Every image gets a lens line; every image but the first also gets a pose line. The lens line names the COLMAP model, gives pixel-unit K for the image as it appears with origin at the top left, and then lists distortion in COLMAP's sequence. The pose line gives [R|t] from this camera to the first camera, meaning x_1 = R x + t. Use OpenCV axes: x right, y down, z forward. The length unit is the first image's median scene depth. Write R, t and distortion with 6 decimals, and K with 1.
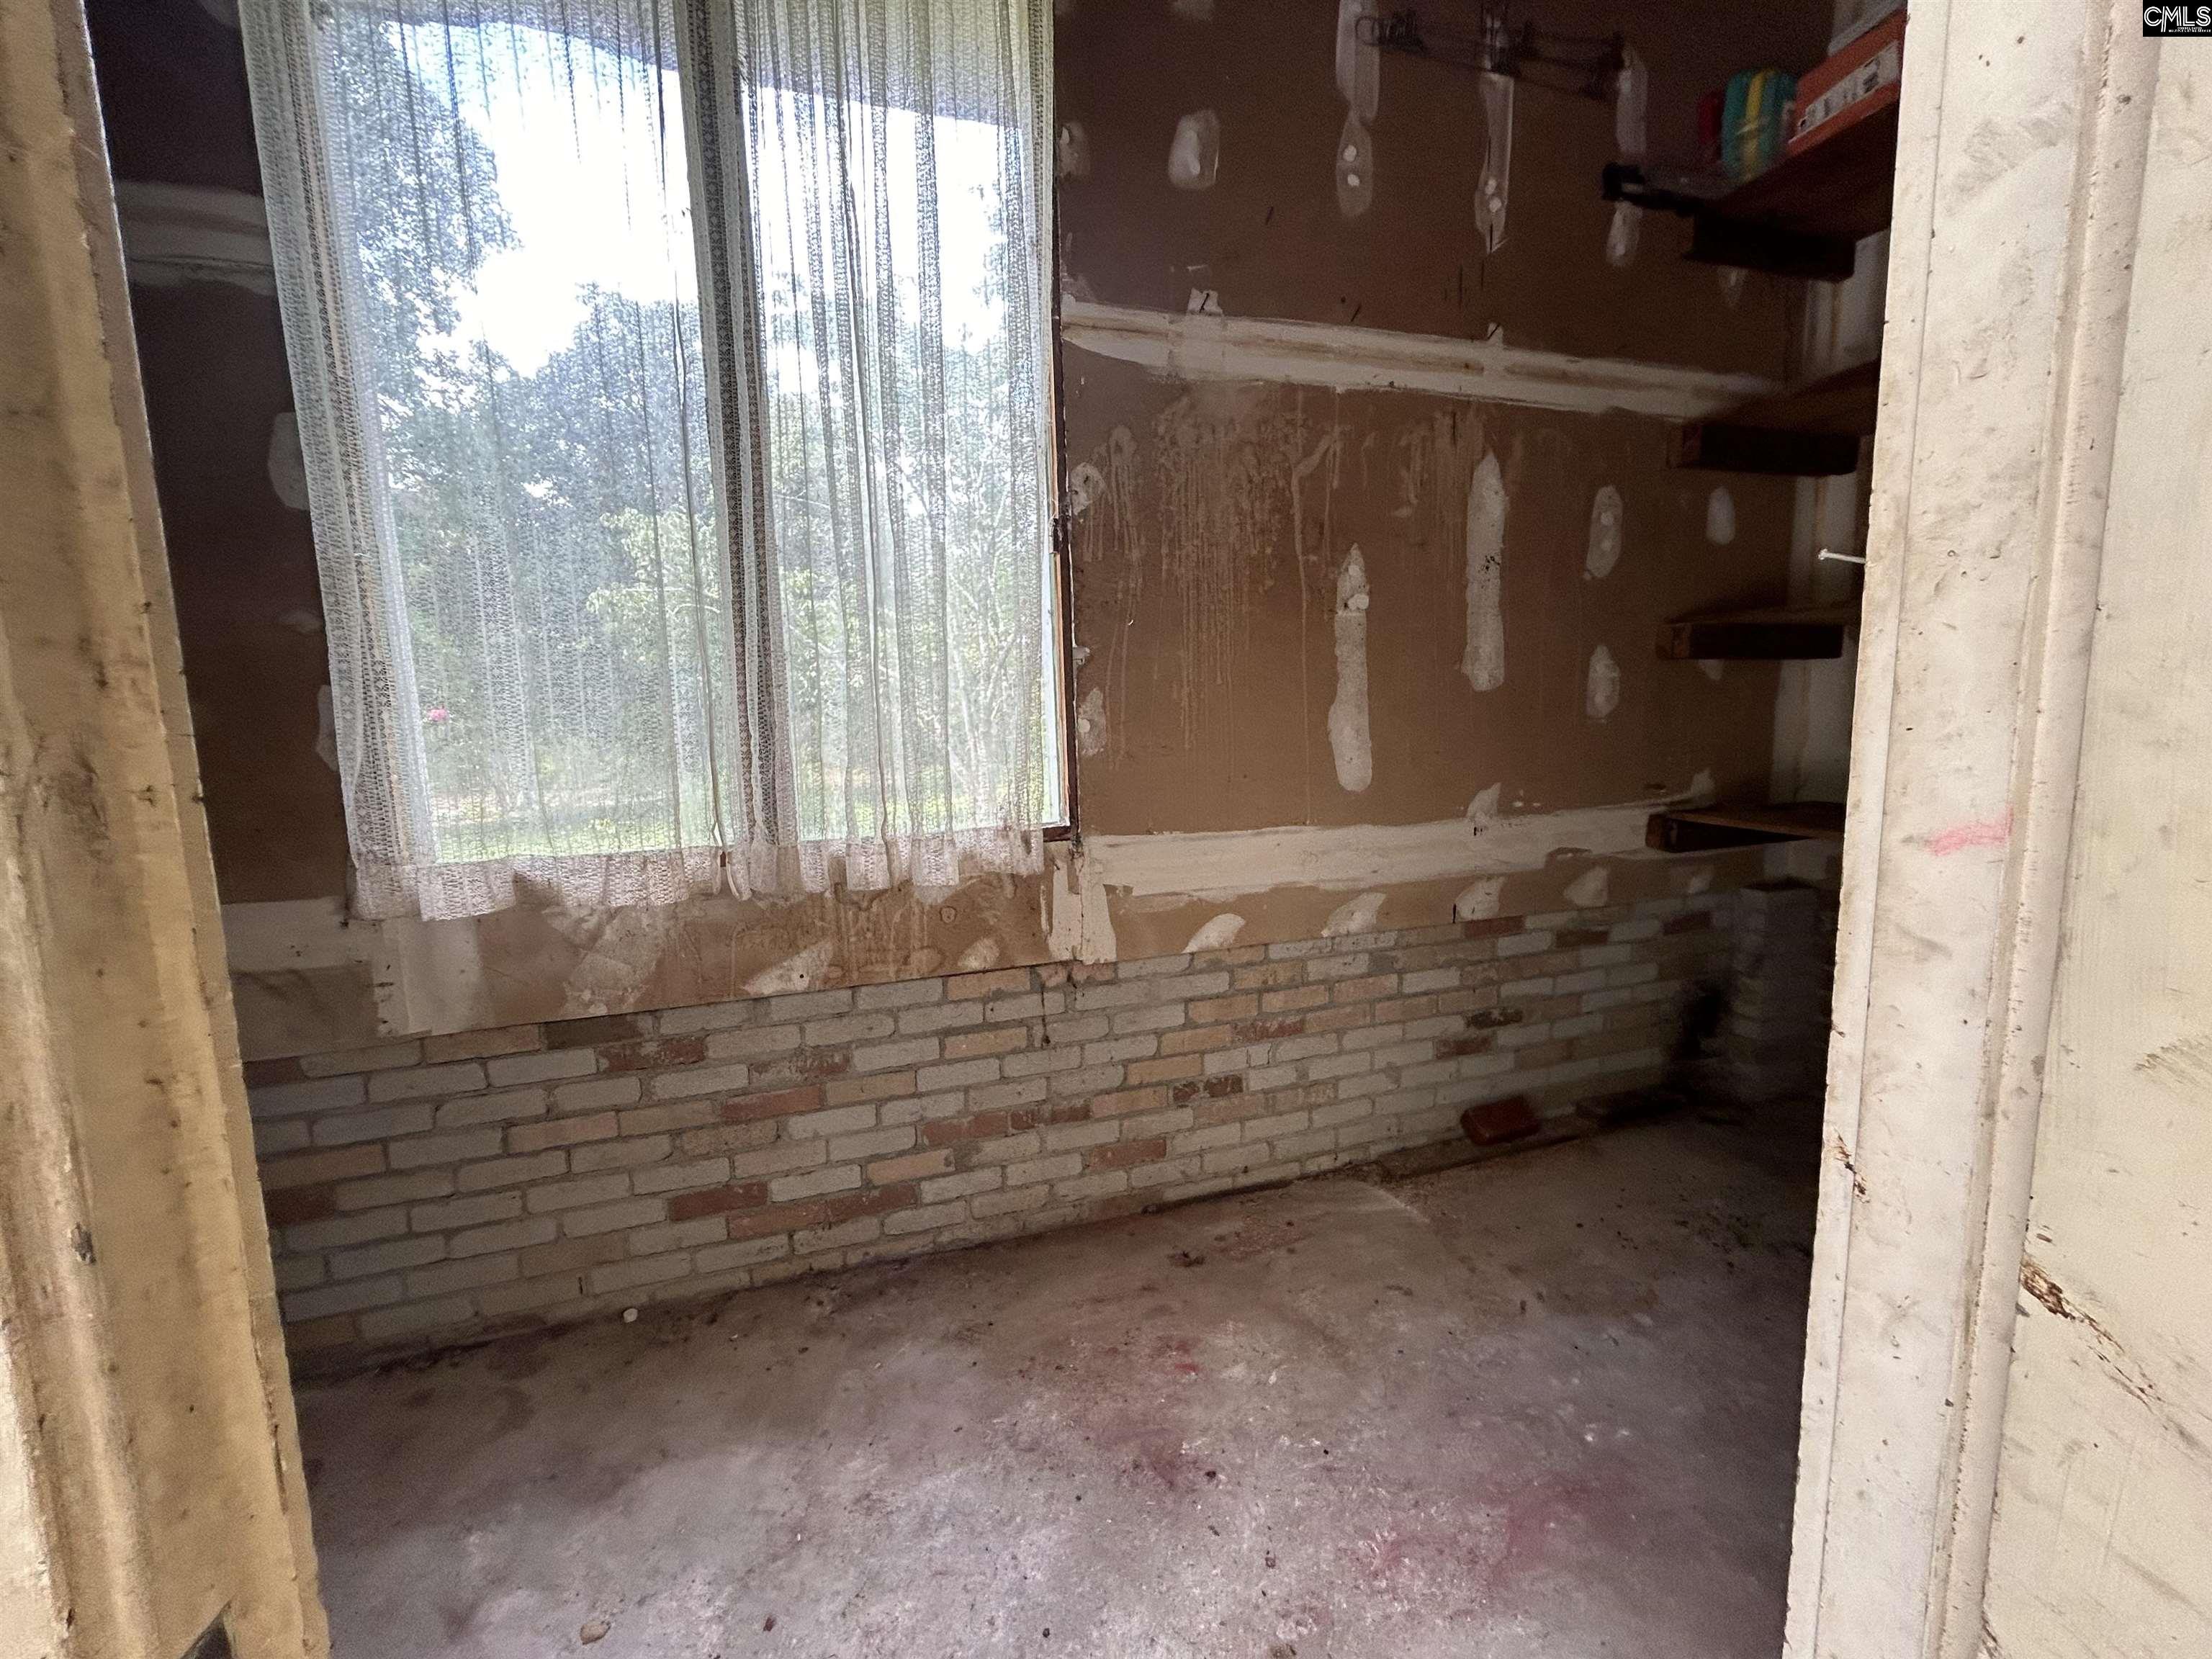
lens RADIAL K [[890.6, 0, 1102.8], [0, 890.6, 829.9], [0, 0, 1]] dist [0.000249, 0.000015]
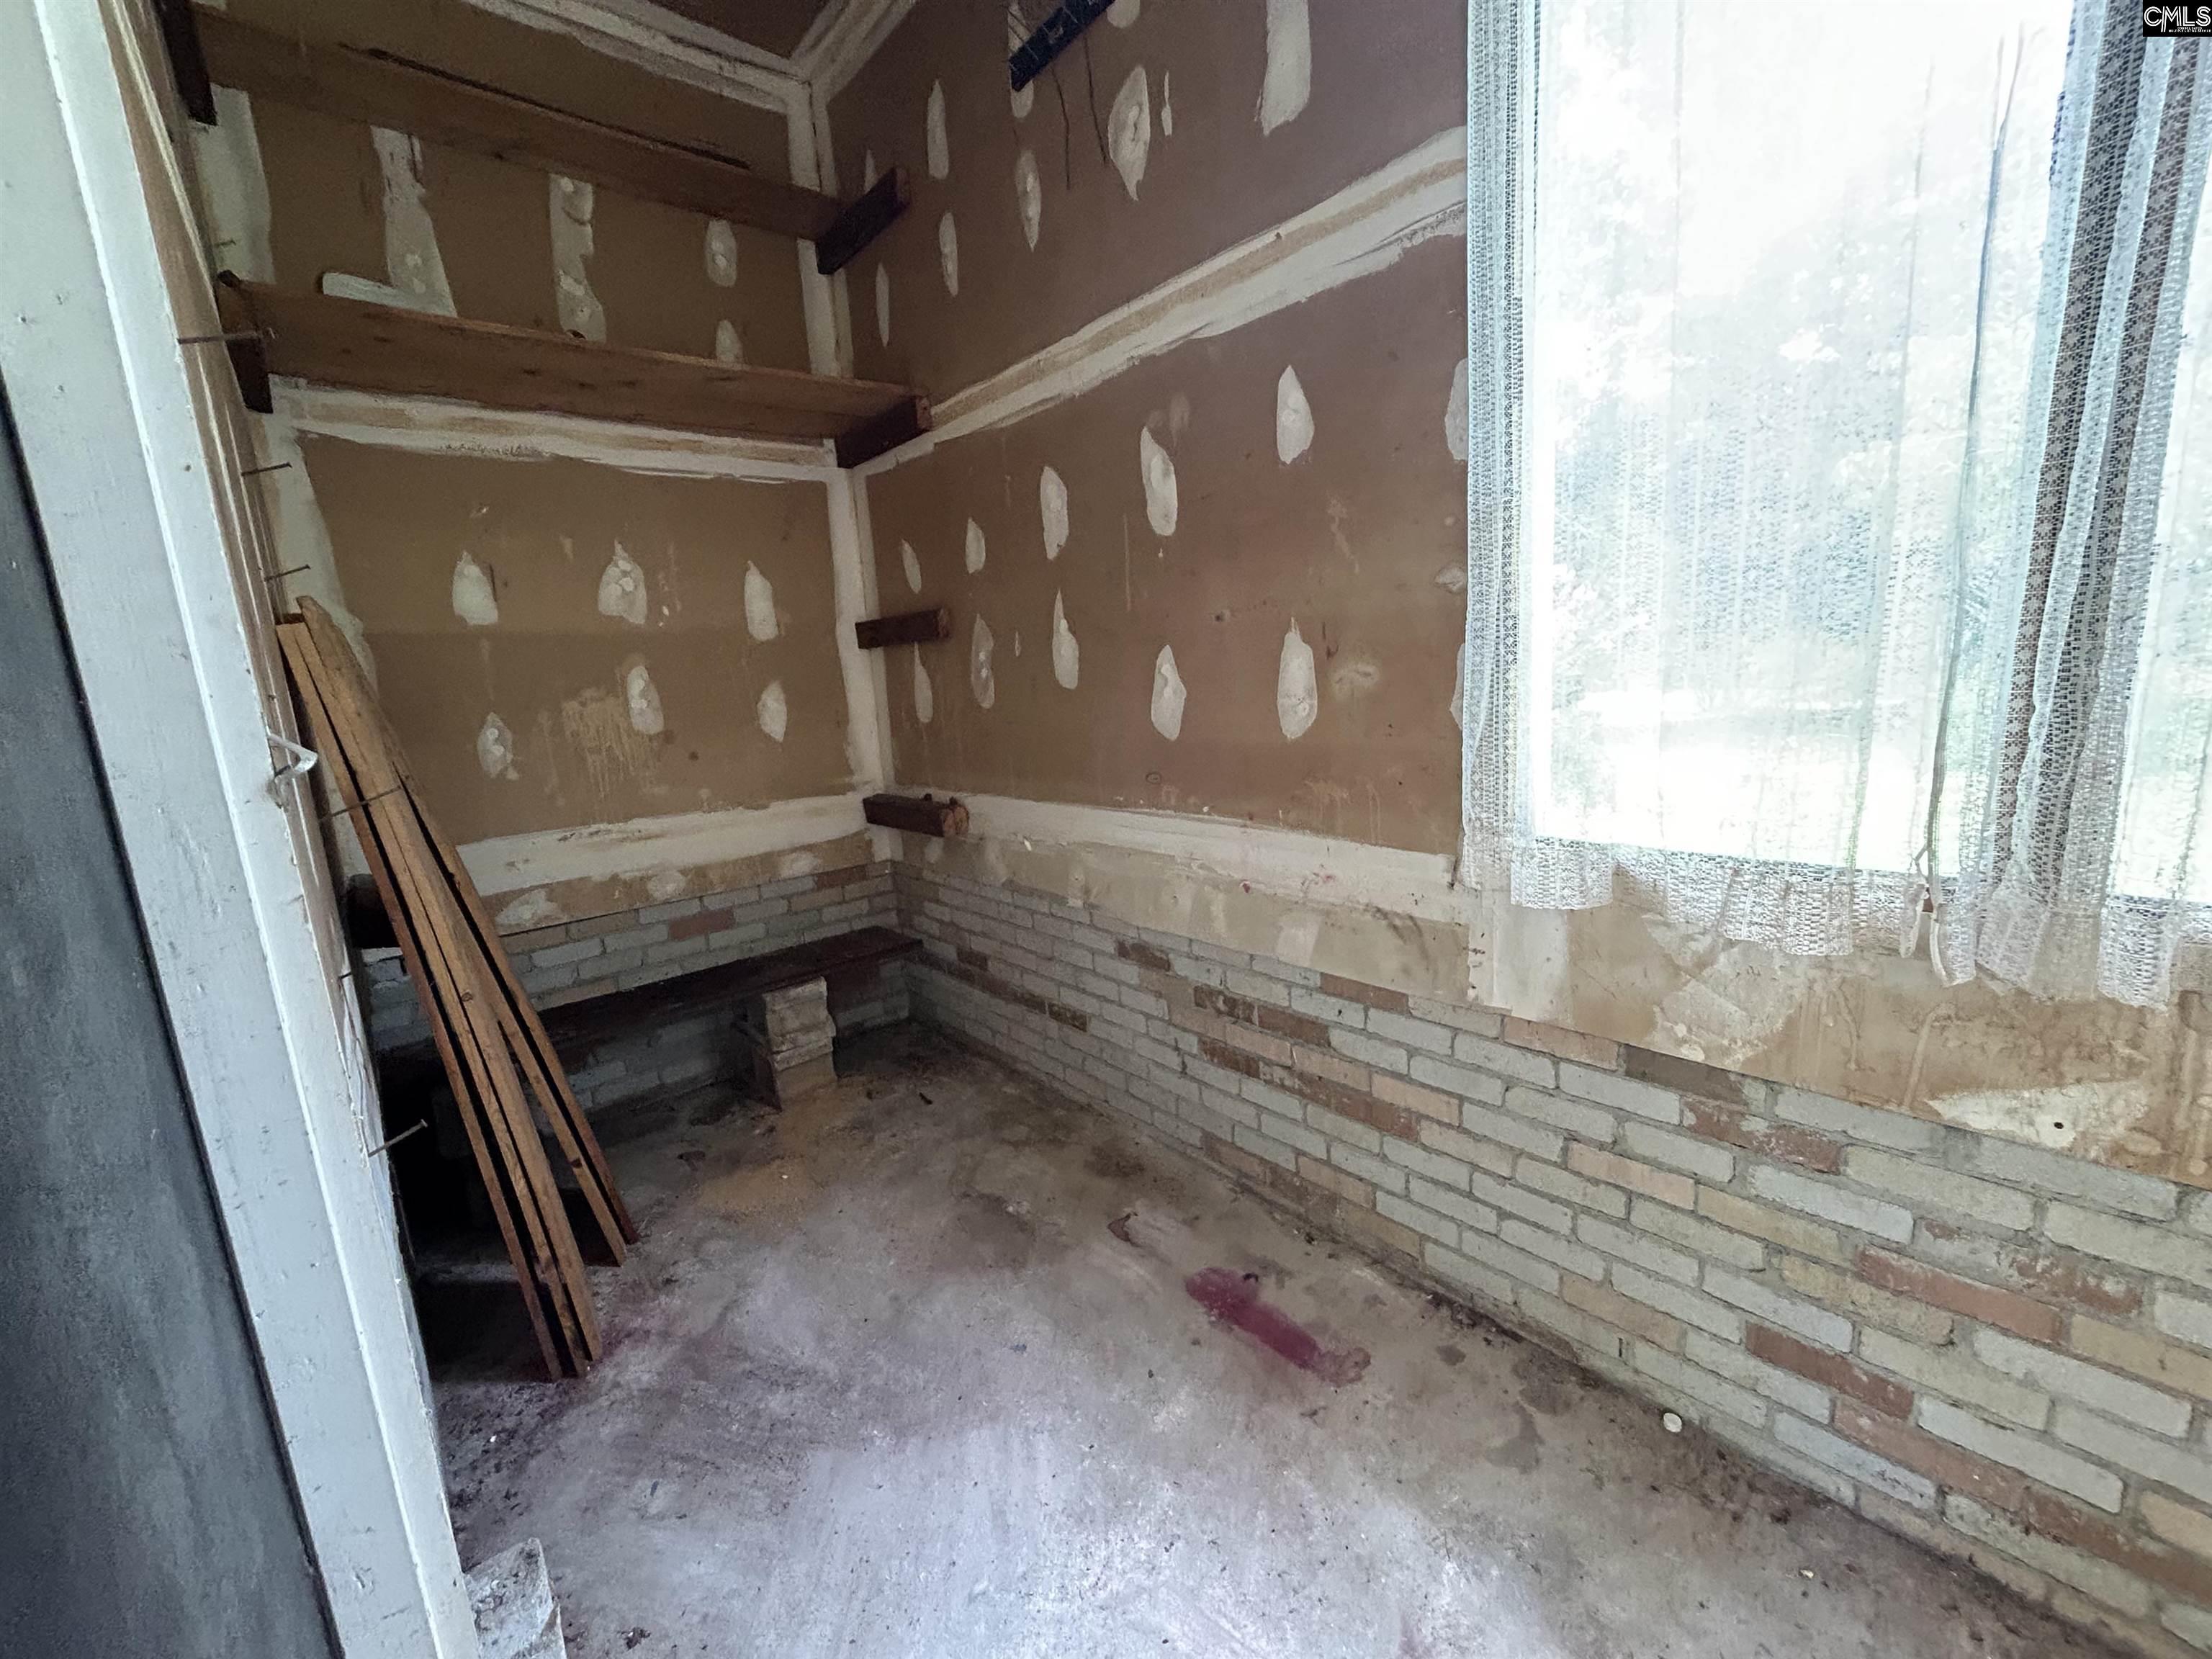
lens RADIAL K [[890.6, 0, 1105.0], [0, 890.6, 830.1], [0, 0, 1]] dist [0.000249, 0.000015]
pose [[0.380021, 0.169069, -0.909395, -0.087748], [-0.061147, 0.985595, 0.157683, -0.080048], [0.922954, -0.004316, 0.384885, 0.227967]]
